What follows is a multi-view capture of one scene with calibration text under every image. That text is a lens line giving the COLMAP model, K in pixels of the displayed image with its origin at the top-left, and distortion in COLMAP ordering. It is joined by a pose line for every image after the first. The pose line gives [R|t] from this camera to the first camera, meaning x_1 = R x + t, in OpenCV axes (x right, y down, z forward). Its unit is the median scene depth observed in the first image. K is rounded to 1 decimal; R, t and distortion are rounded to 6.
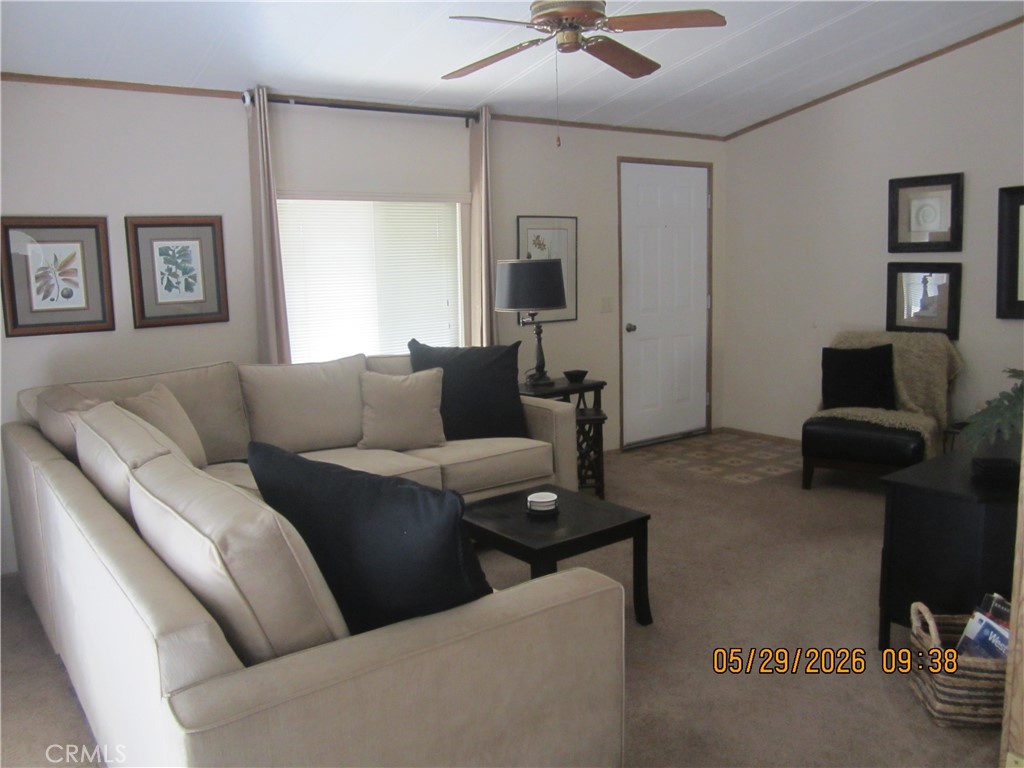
lens RADIAL K [[857.0, 0, 511.1], [0, 857.0, 383.7], [0, 0, 1]] dist [-0.019192, -0.008398]
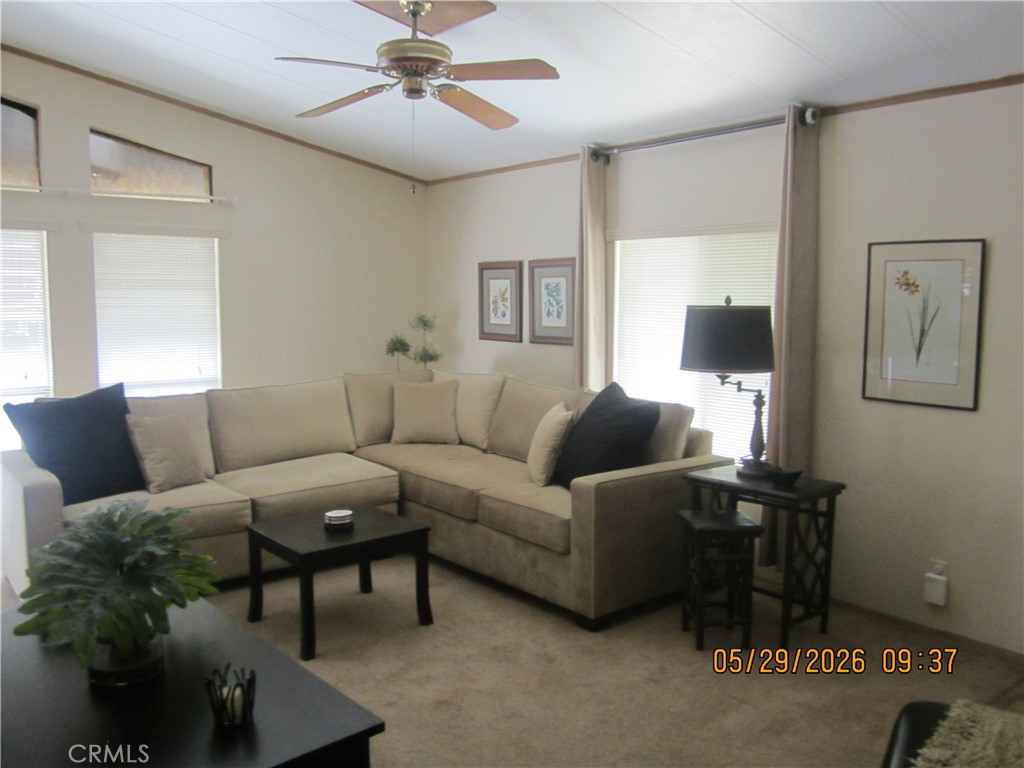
lens RADIAL K [[857.0, 0, 510.9], [0, 857.0, 381.7], [0, 0, 1]] dist [-0.019192, -0.008398]
pose [[0.057065, 0.130260, -0.989836, 0.881155], [-0.149808, 0.981344, 0.120506, -0.160421], [0.987067, 0.141409, 0.075514, 0.864628]]
